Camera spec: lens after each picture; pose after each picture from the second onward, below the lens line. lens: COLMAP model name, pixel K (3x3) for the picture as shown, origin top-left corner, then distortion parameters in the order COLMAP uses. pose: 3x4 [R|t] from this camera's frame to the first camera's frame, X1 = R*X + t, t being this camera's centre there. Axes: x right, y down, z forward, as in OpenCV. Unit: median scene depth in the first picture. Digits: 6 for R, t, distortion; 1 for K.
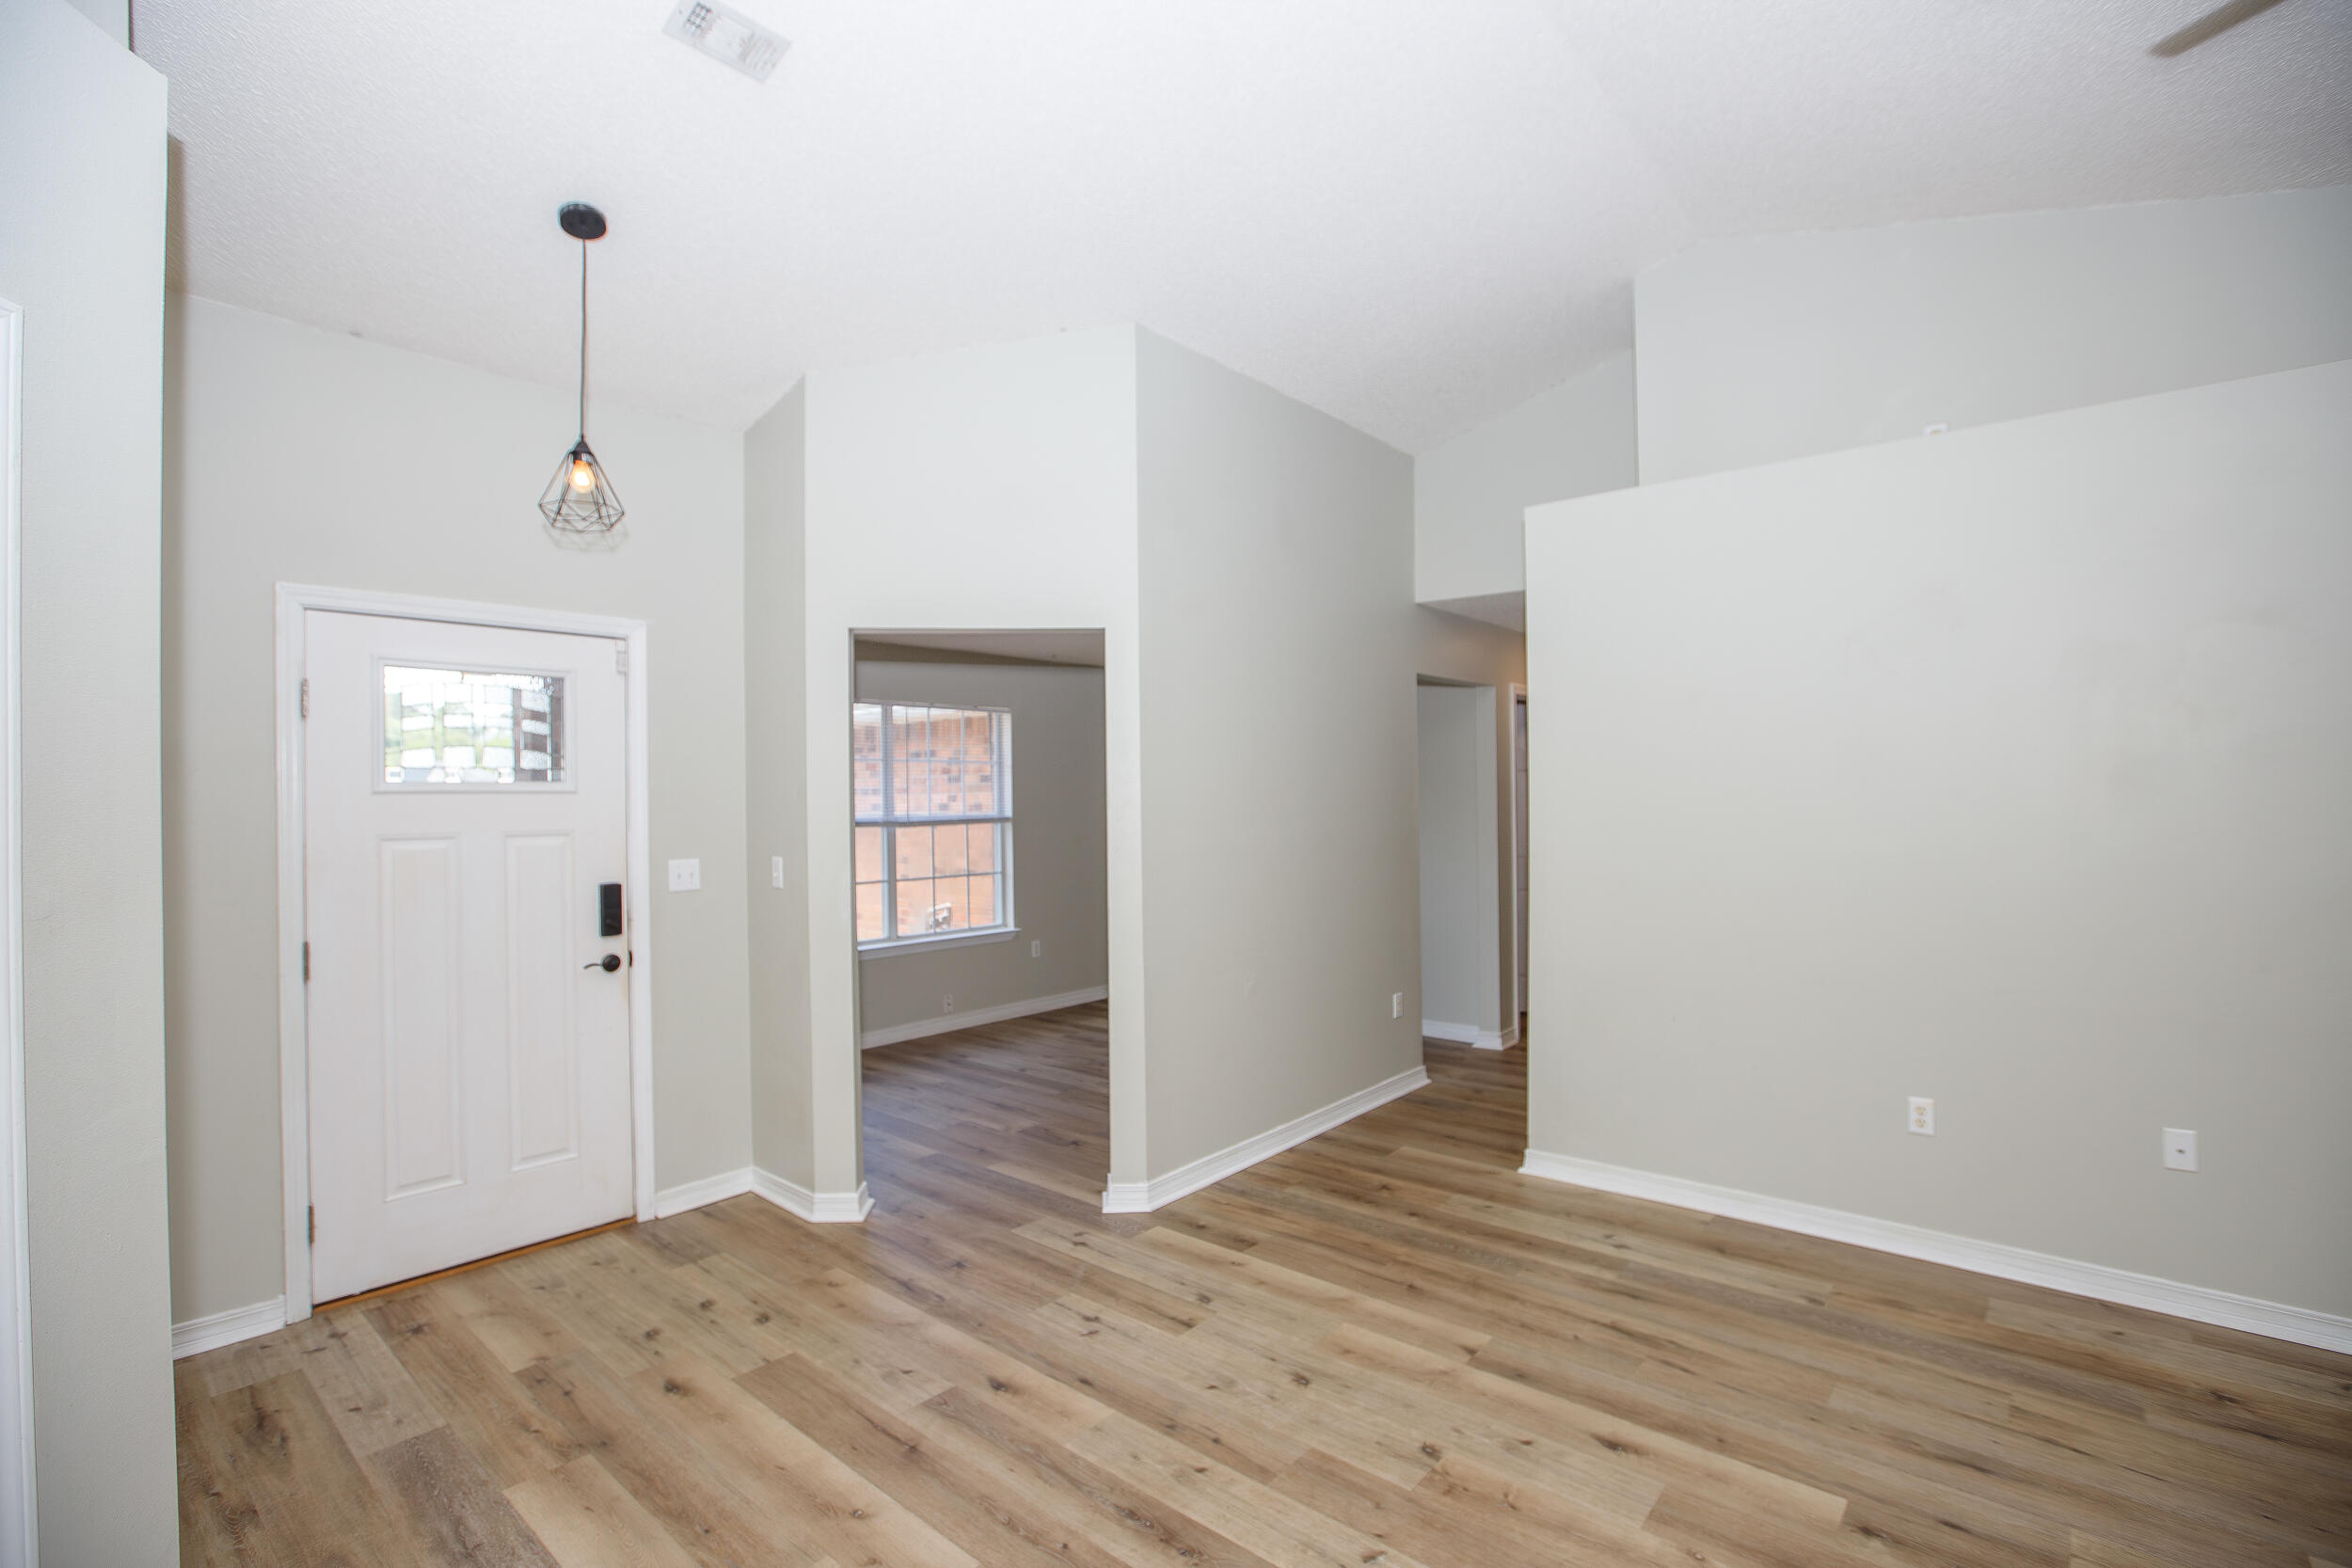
lens RADIAL K [[1054.6, 0, 1159.3], [0, 1054.6, 792.7], [0, 0, 1]] dist [-0.058339, 0.028526]
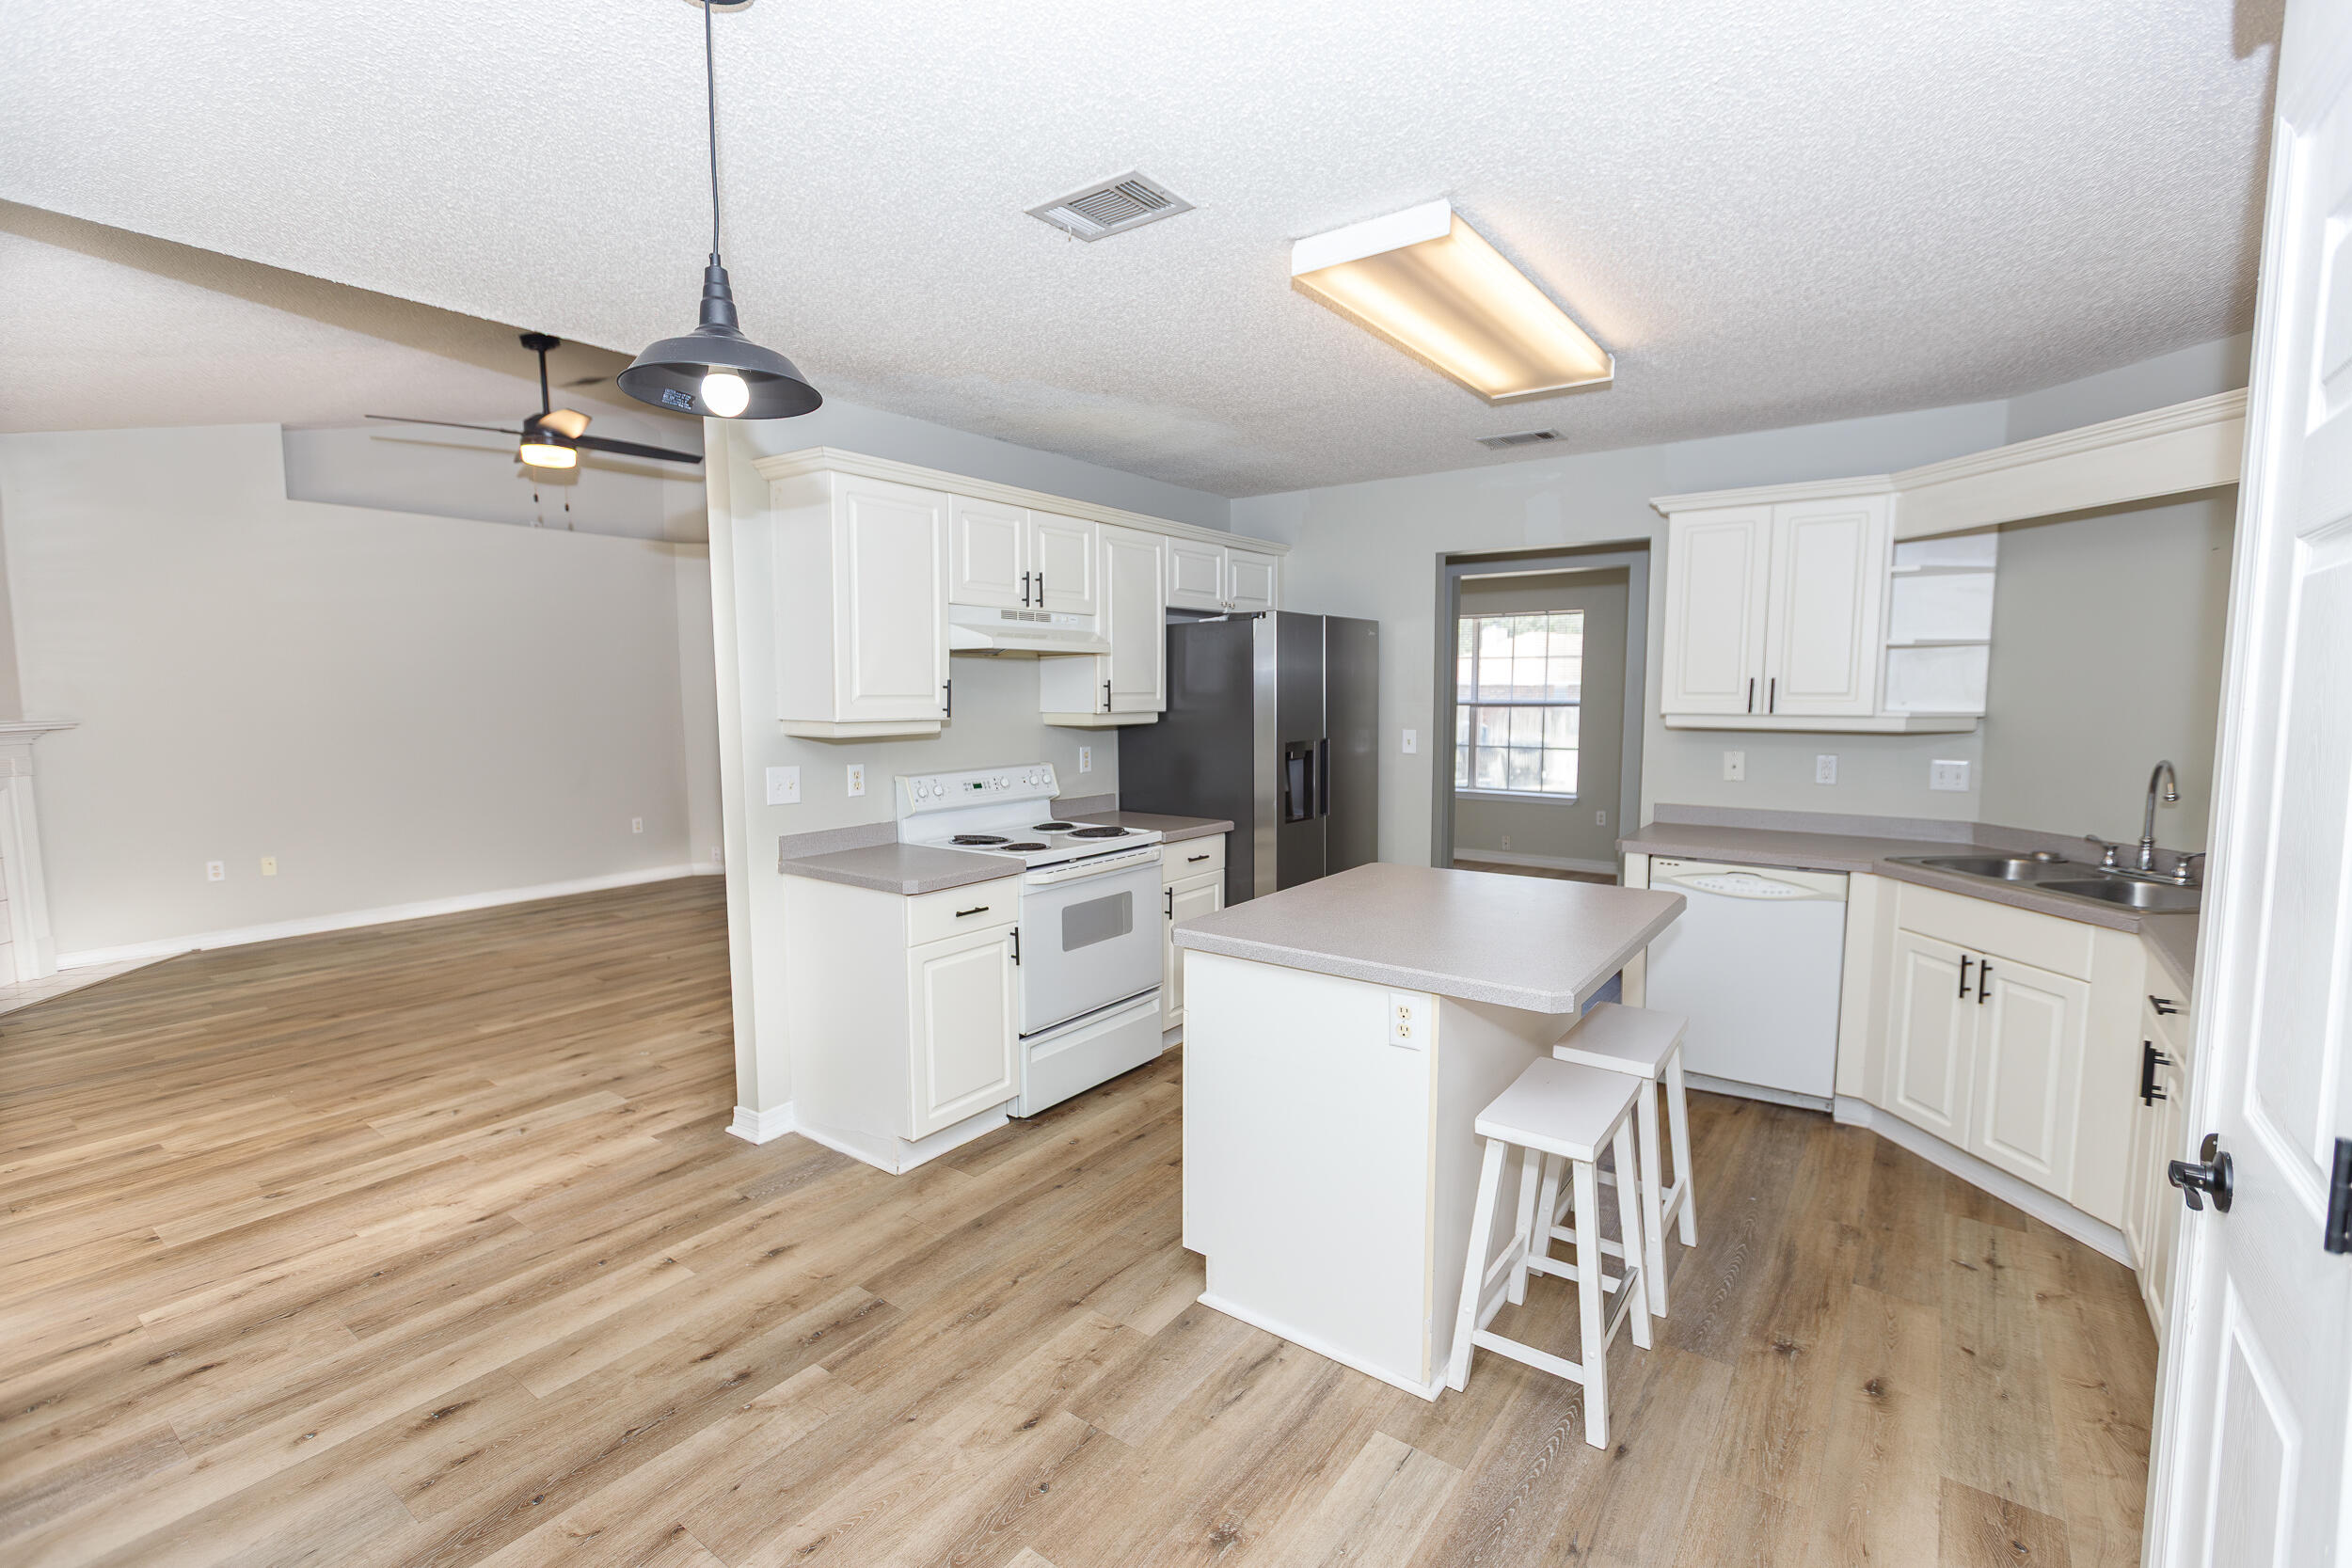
lens RADIAL K [[1043.7, 0, 1176.0], [0, 1043.7, 784.0], [0, 0, 1]] dist [0.000762, 0.000254]
pose [[0.077790, 0.098949, -0.992047, 2.358076], [0.009912, 0.994937, 0.100014, -0.014474], [0.996921, -0.017613, 0.076415, 1.127850]]
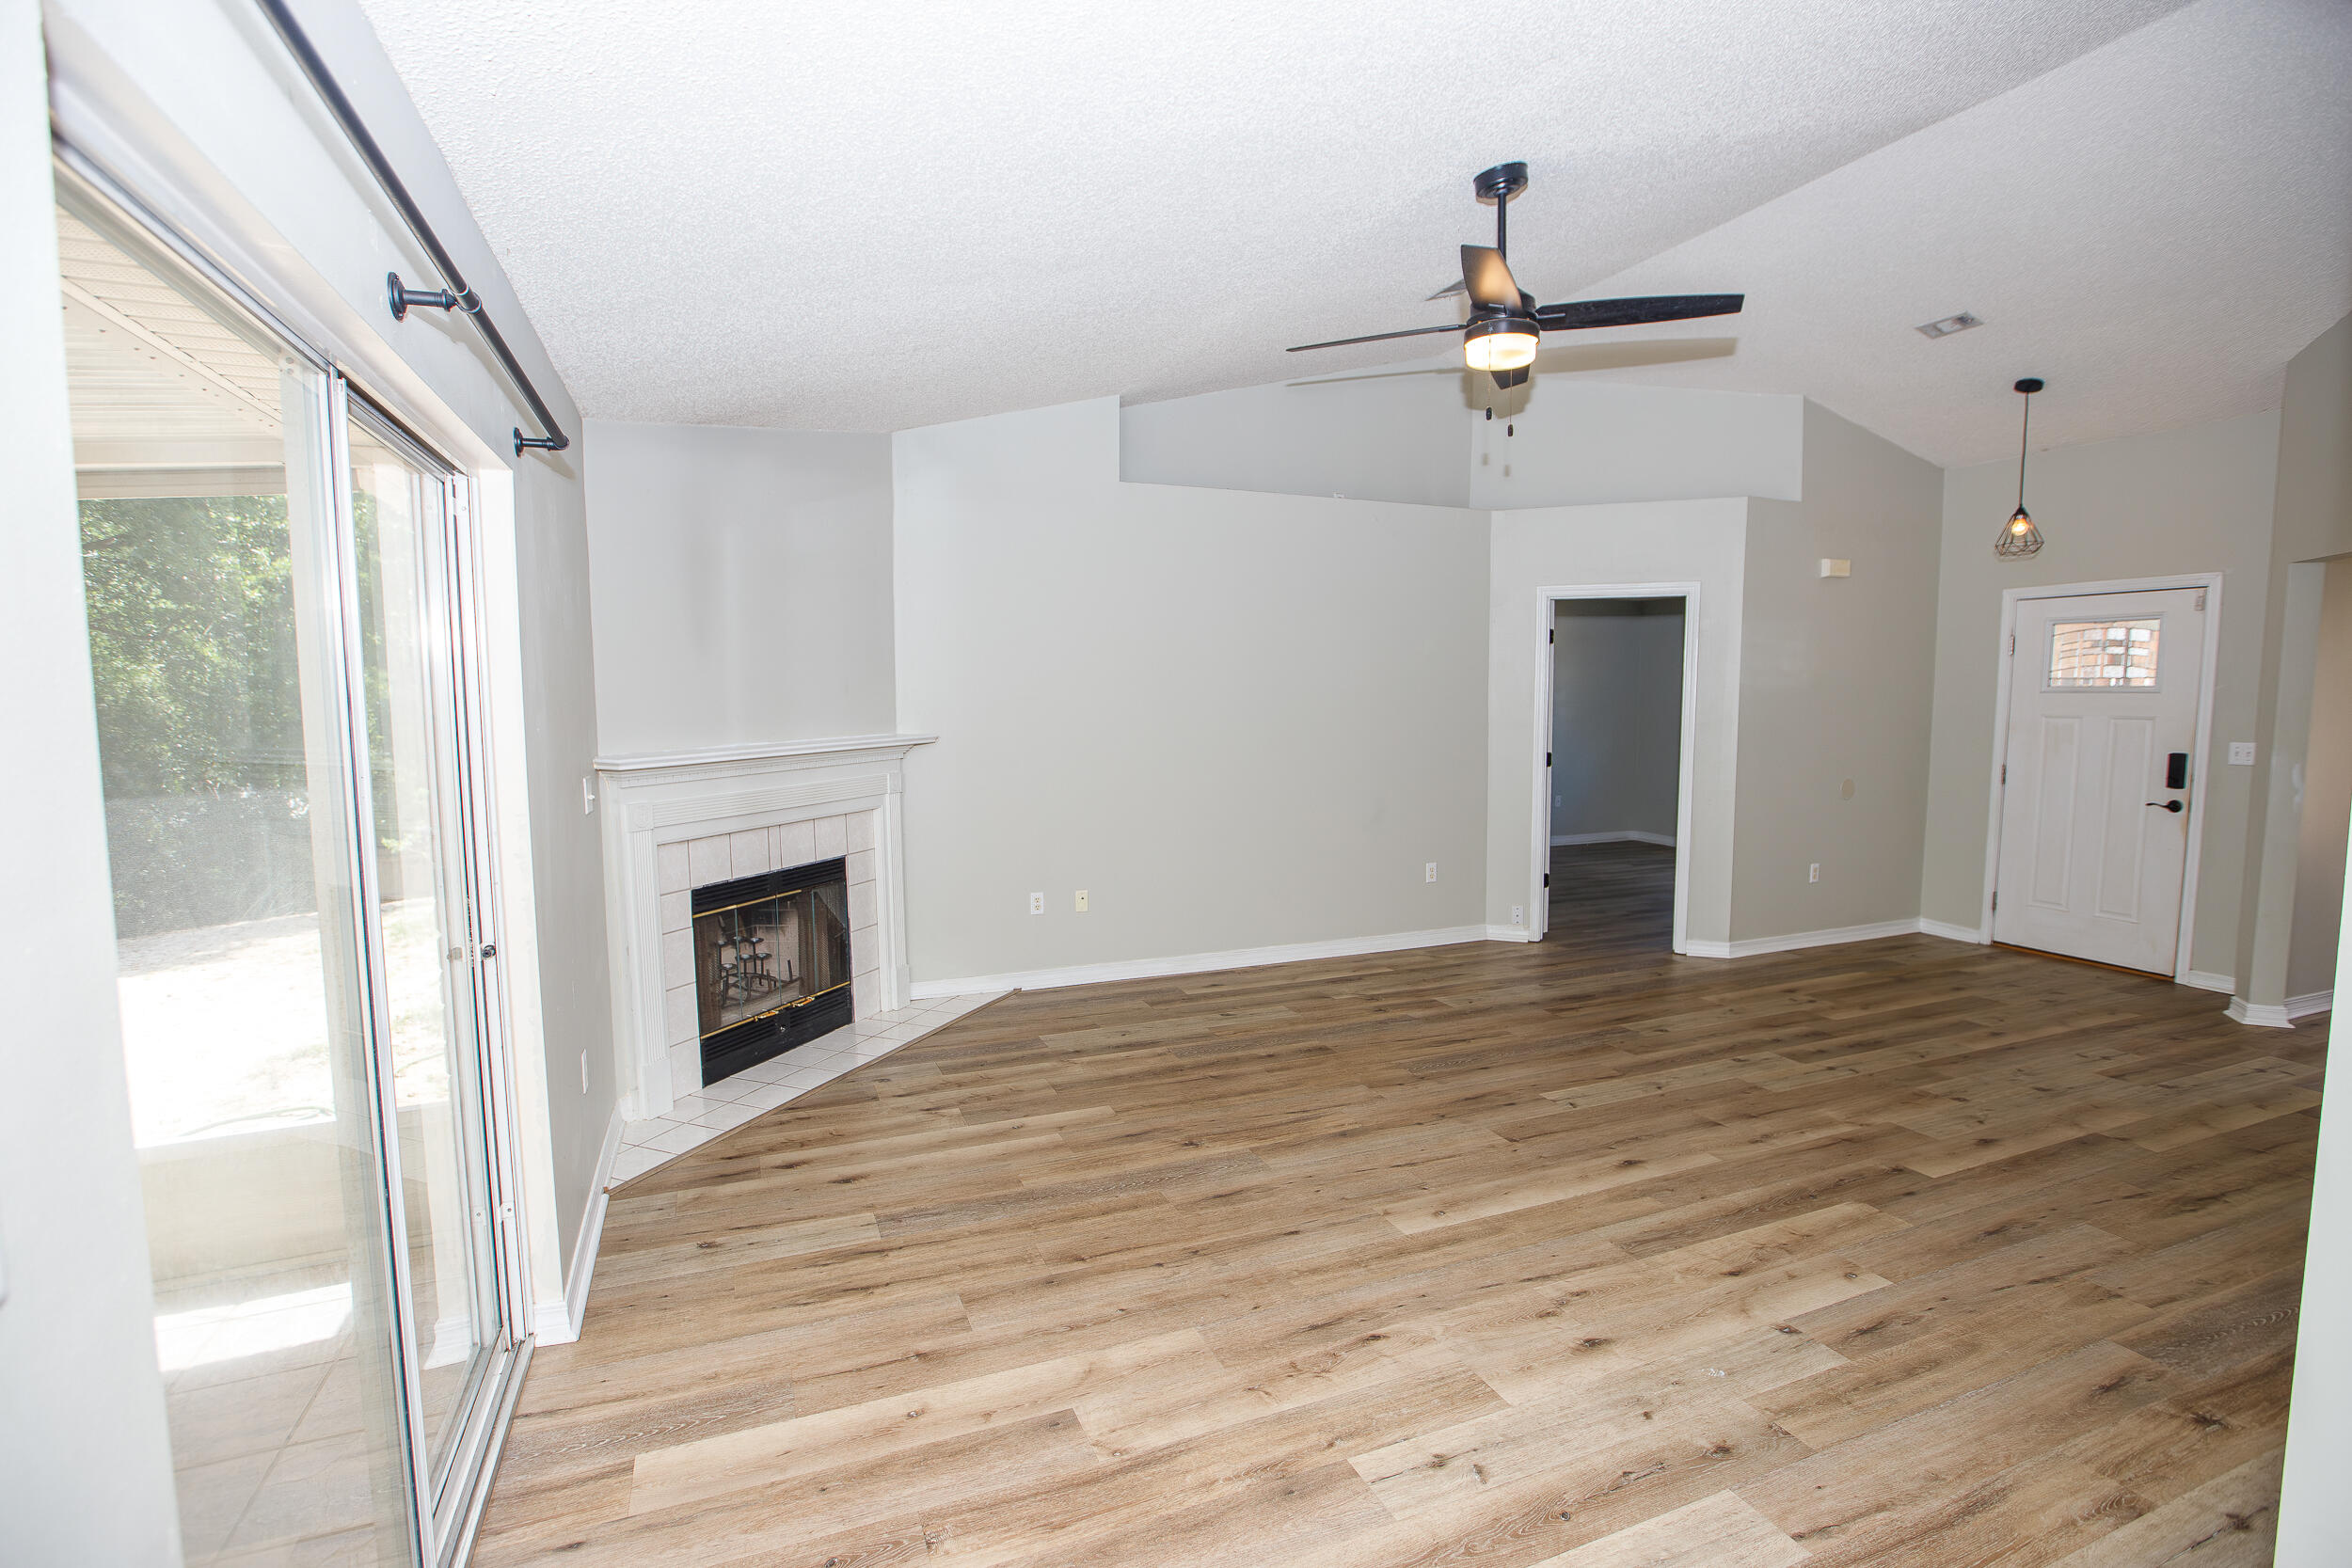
lens RADIAL K [[1107.6, 0, 1182.5], [0, 1107.6, 778.7], [0, 0, 1]] dist [-0.035538, 0.014838]
pose [[-0.452651, 0.076890, -0.888366, 1.798481], [0.015976, 0.996815, 0.078136, -0.024673], [0.891544, 0.021176, -0.452438, 0.512882]]
